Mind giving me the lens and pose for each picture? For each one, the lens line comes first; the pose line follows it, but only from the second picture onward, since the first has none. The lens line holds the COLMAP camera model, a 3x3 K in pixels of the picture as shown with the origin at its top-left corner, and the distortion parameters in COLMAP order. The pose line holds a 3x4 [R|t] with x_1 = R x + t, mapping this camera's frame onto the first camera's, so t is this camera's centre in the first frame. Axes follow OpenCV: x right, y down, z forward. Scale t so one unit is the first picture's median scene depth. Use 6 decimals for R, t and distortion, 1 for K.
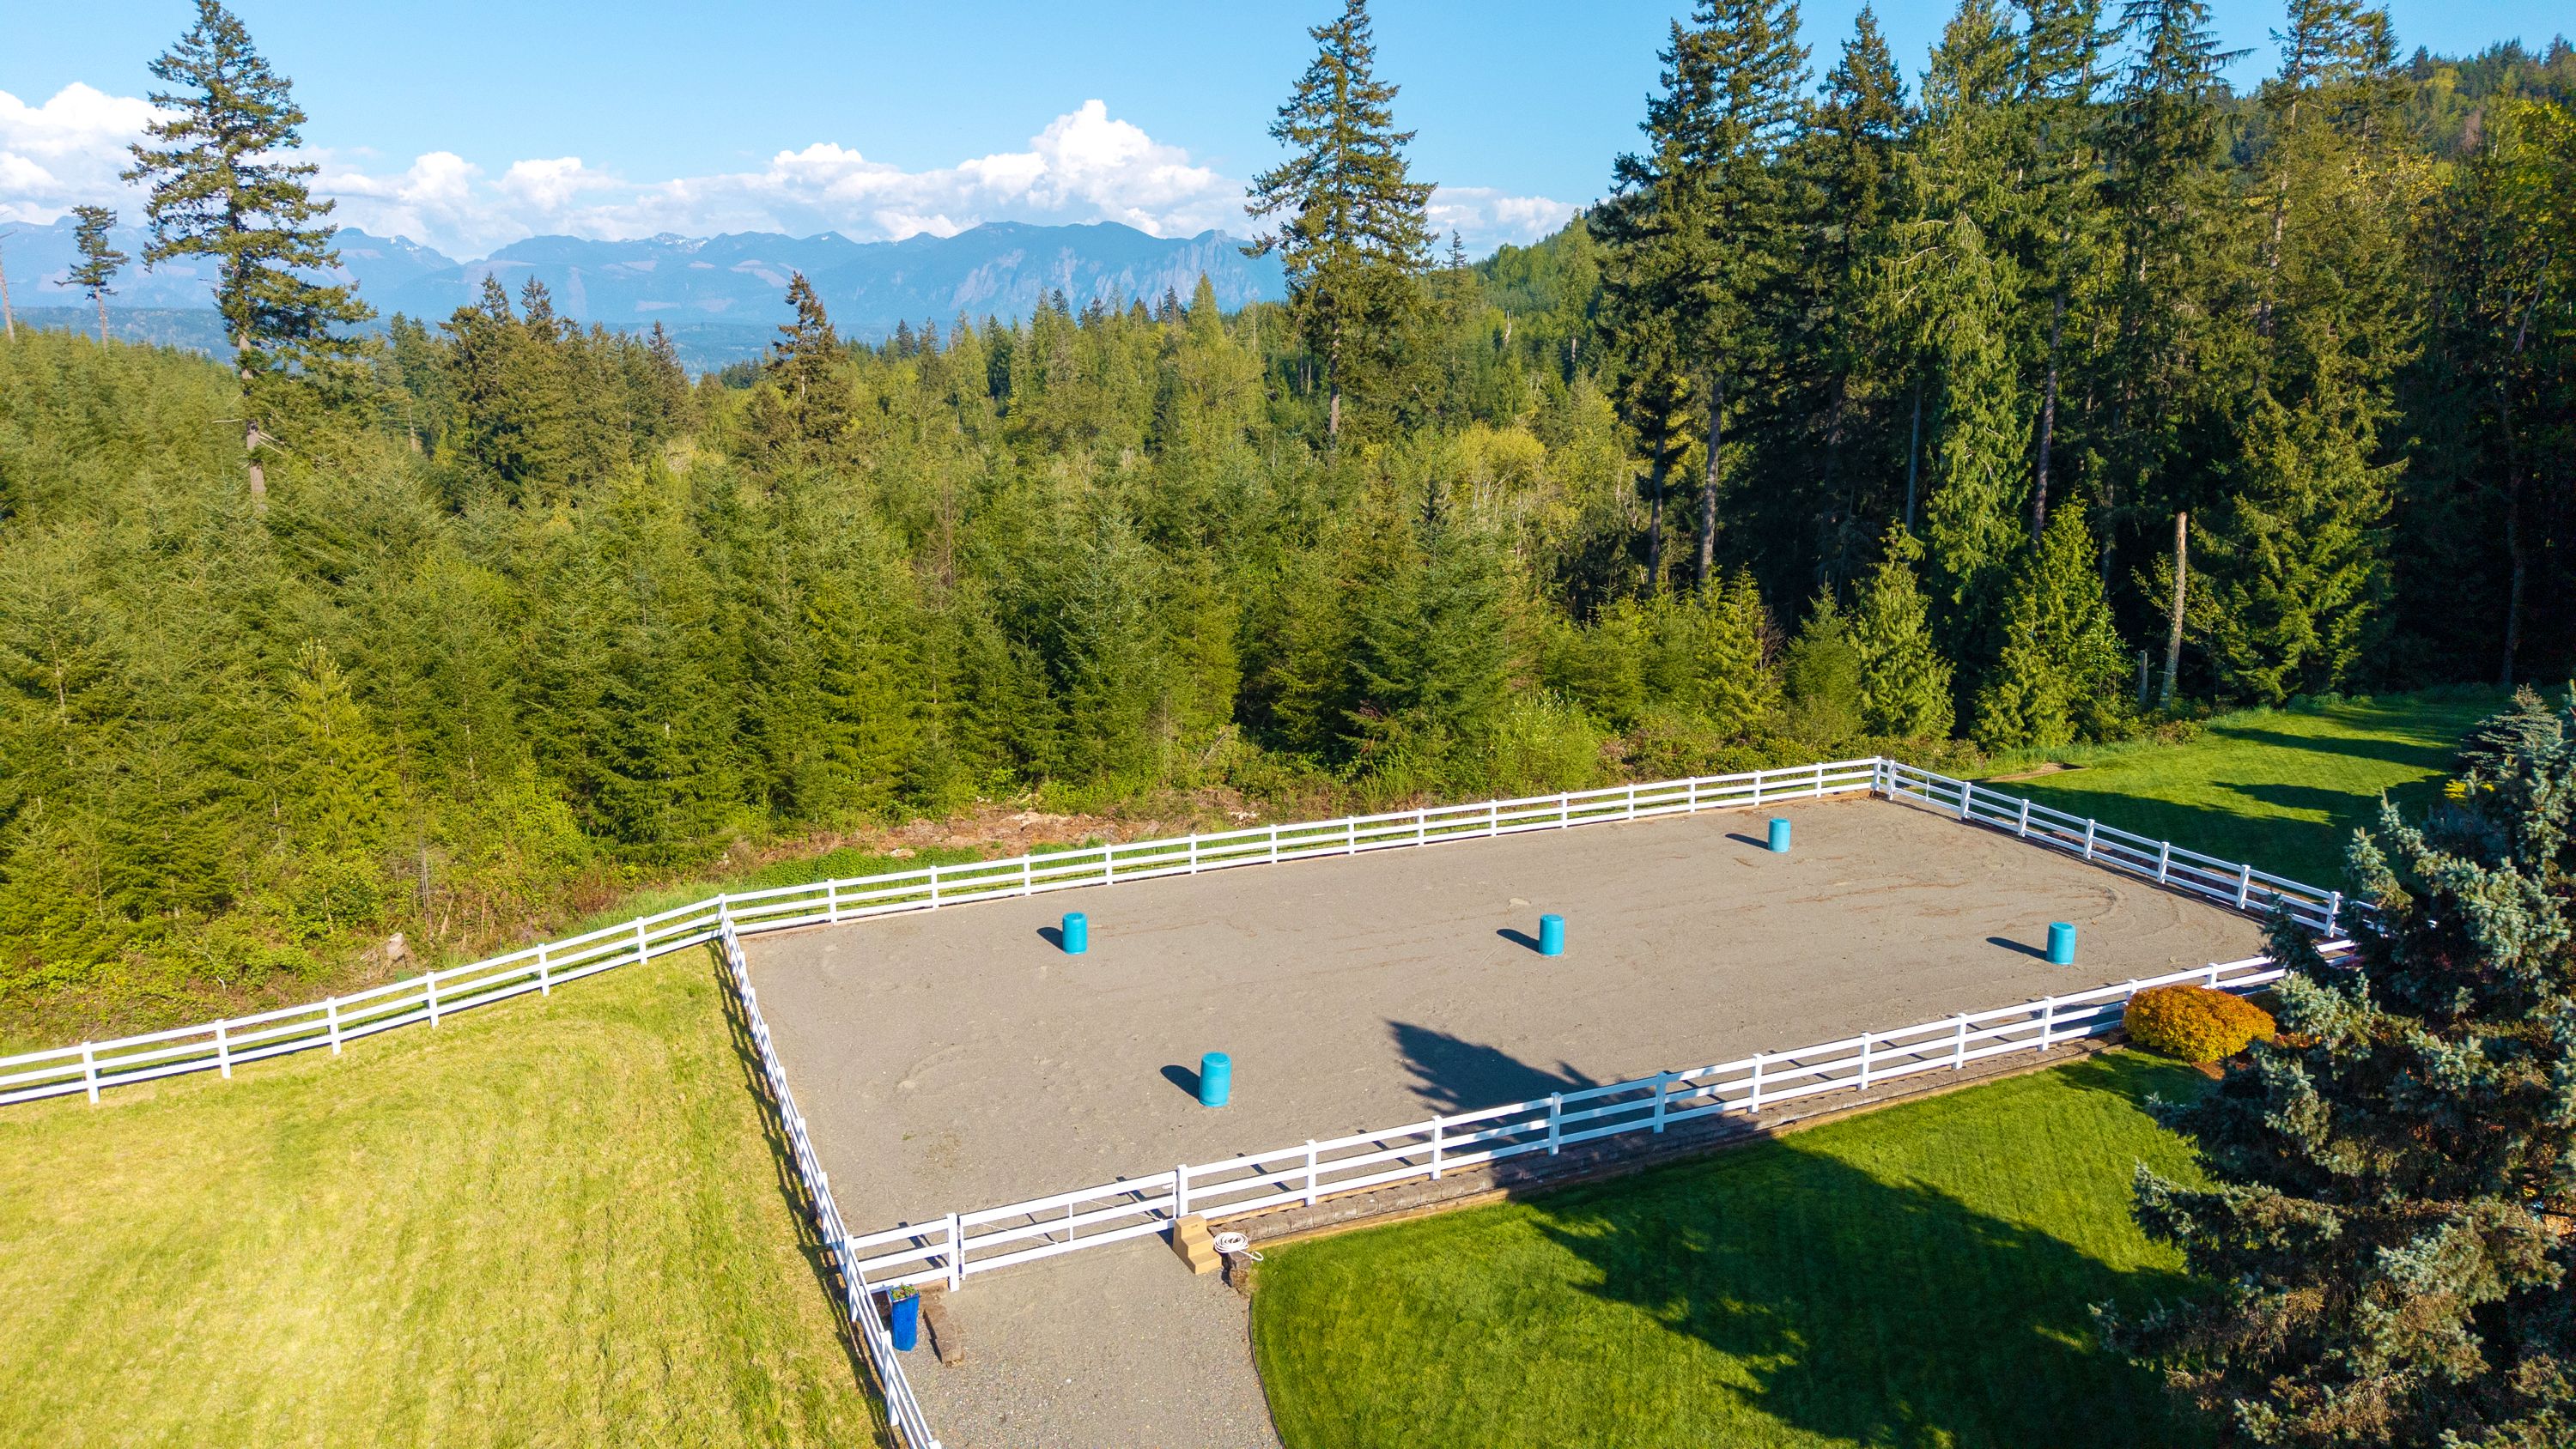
lens RADIAL K [[1710.7, 0, 1270.3], [0, 1710.7, 733.0], [0, 0, 1]] dist [0.030429, -0.052285]
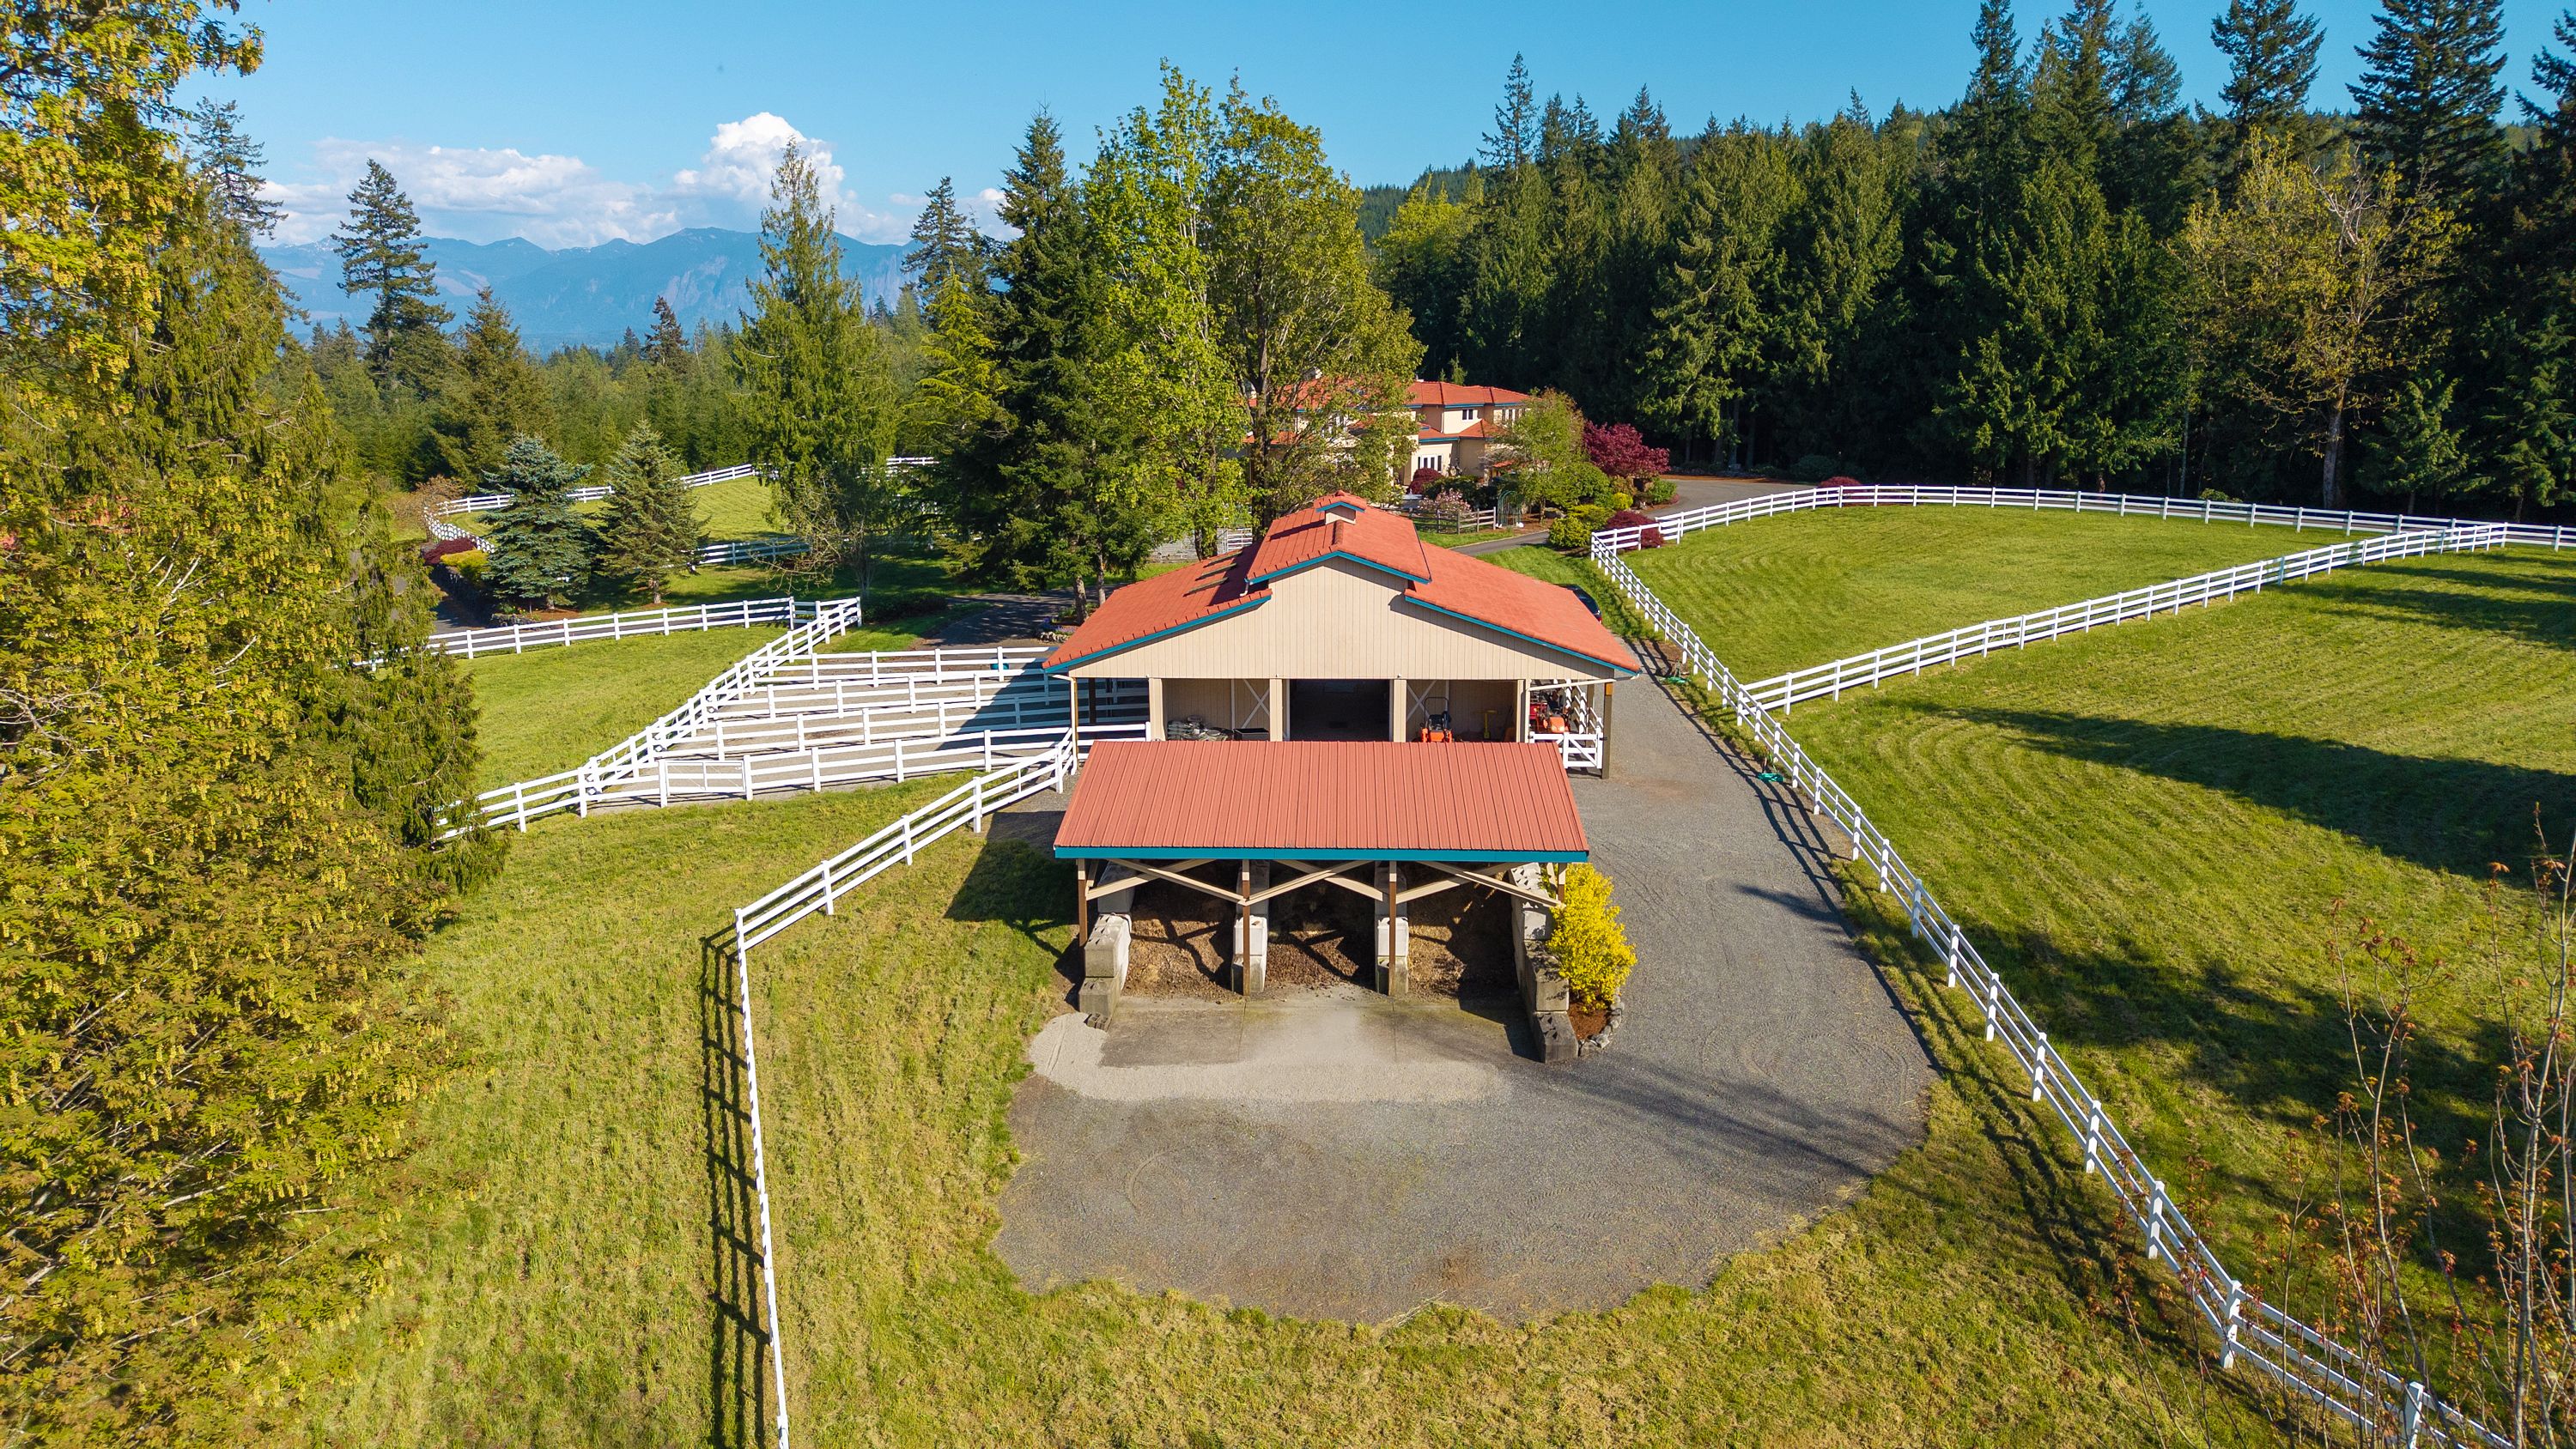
lens RADIAL K [[1710.7, 0, 1270.3], [0, 1710.7, 733.0], [0, 0, 1]] dist [0.030429, -0.052285]
pose [[0.987459, -0.041578, 0.152301, 0.095175], [0.042044, 0.999116, 0.000160, 0.316892], [-0.152173, 0.006245, 0.988334, -1.279312]]
